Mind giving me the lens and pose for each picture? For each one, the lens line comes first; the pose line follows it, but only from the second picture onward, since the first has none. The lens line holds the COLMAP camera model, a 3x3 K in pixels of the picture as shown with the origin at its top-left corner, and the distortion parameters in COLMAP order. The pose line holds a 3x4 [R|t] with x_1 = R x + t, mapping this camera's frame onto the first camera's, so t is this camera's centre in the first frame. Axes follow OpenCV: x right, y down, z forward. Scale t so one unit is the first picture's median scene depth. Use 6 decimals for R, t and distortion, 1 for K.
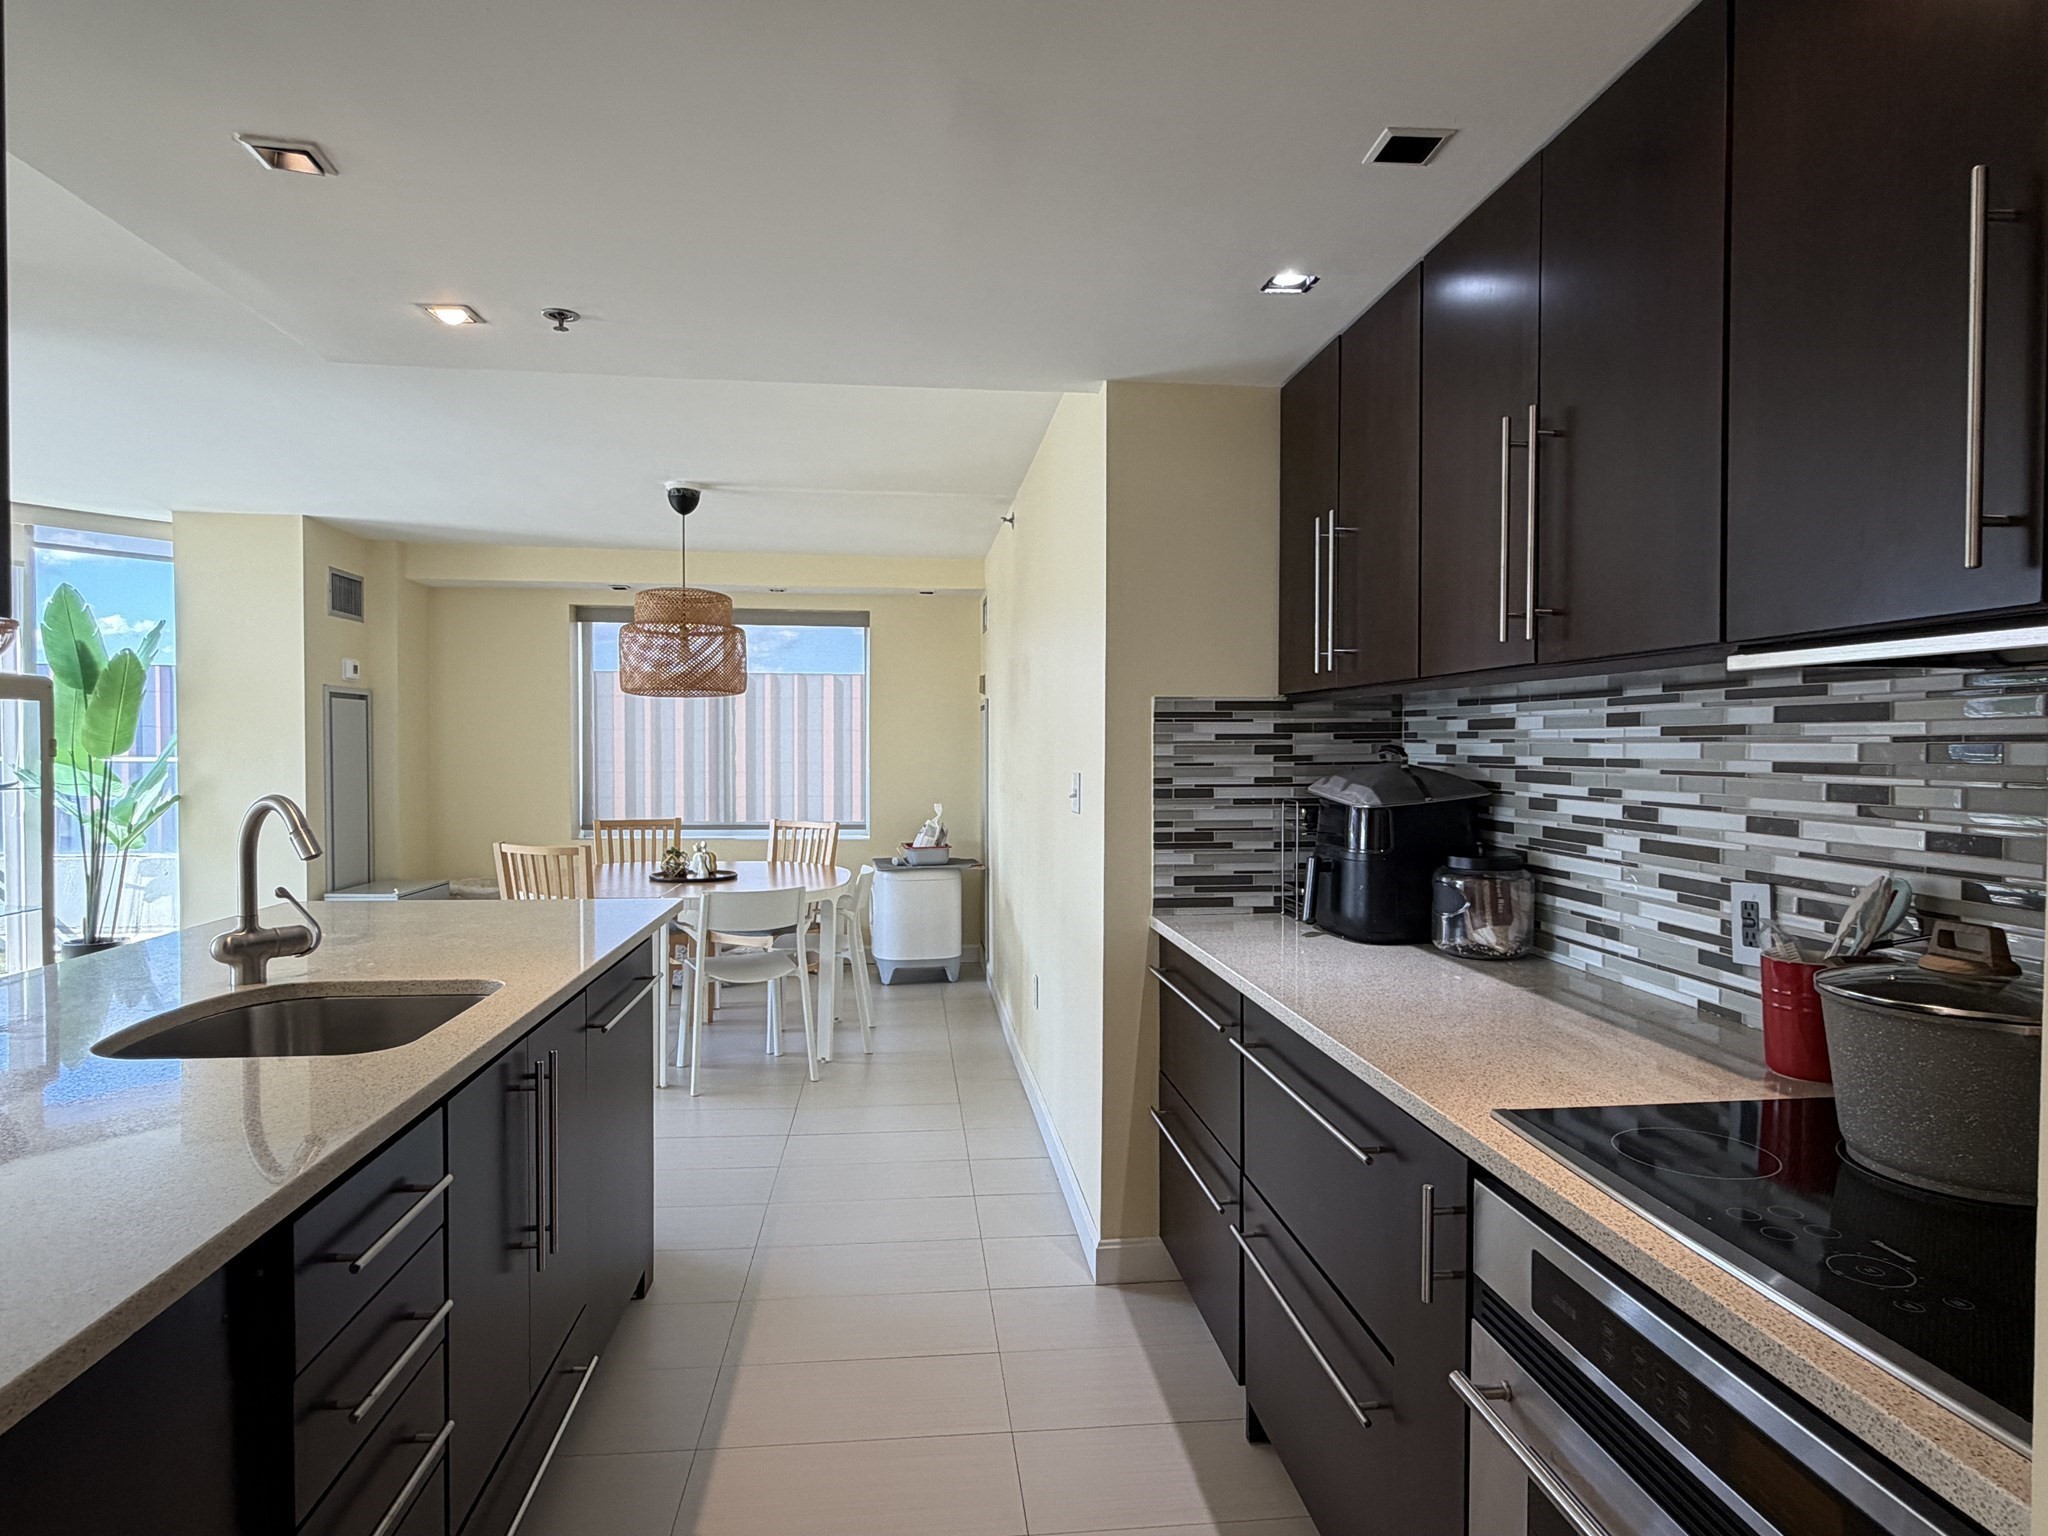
lens RADIAL K [[1180.7, 0, 1025.3], [0, 1180.7, 773.4], [0, 0, 1]] dist [-0.000037, 0.000139]
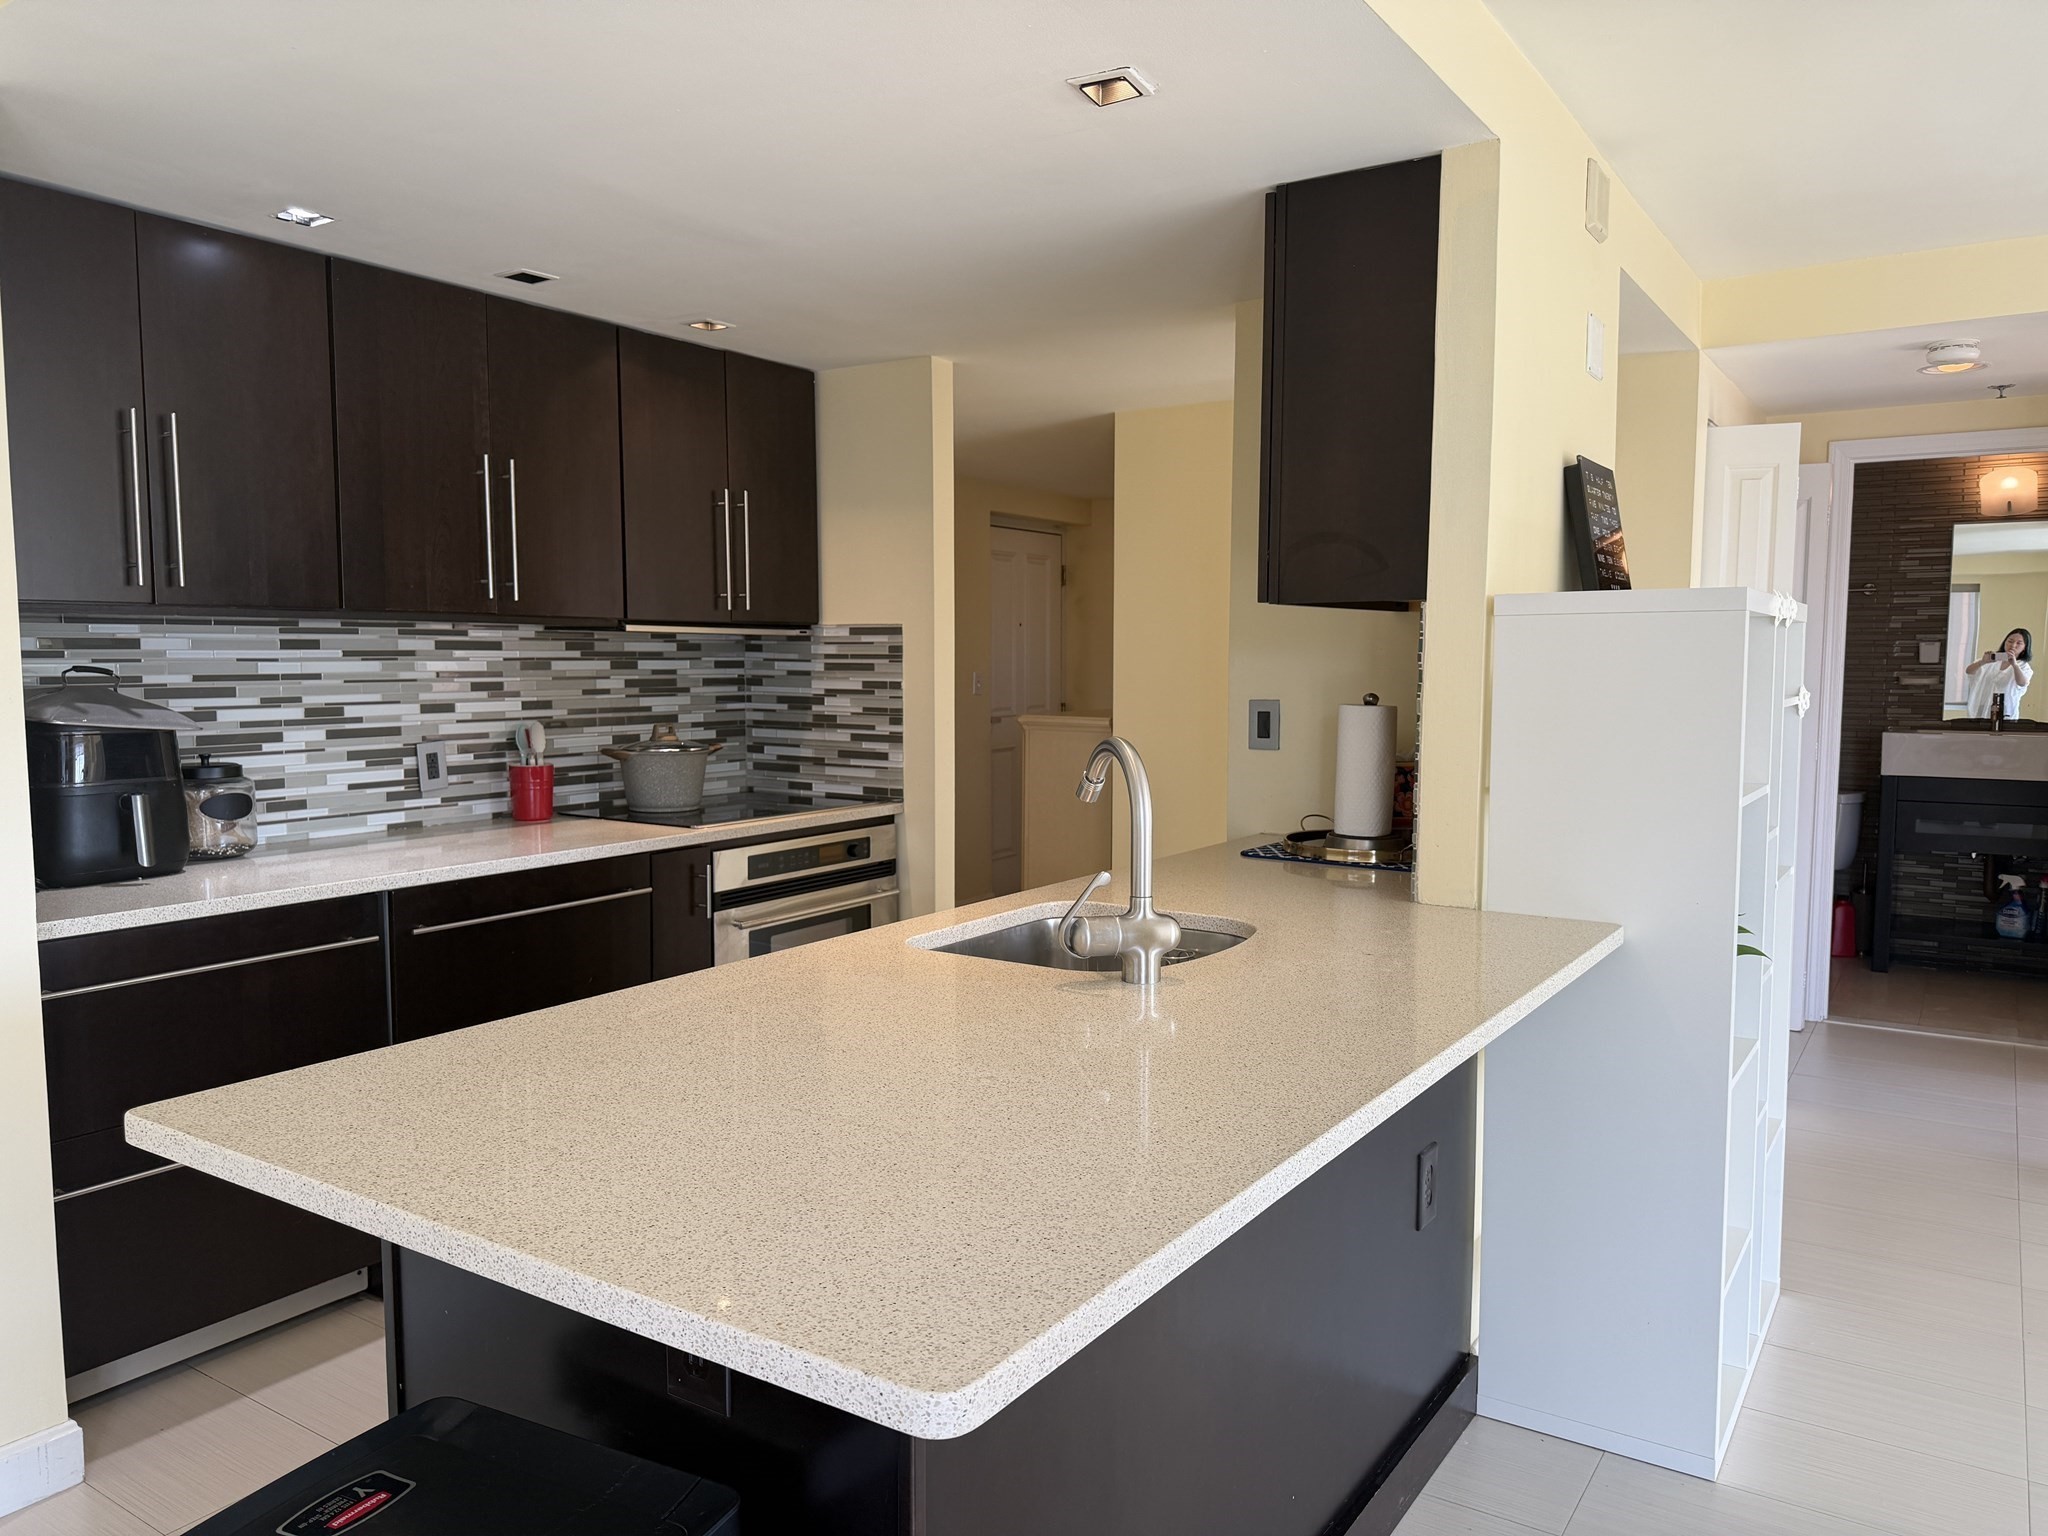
lens RADIAL K [[1452.9, 0, 1024.8], [0, 1452.9, 769.4], [0, 0, 1]] dist [-0.012848, -0.007213]
pose [[-0.772078, -0.067034, 0.631983, -1.245437], [0.001623, 0.994211, 0.107437, -0.084083], [-0.635526, 0.083976, -0.767499, 1.849325]]
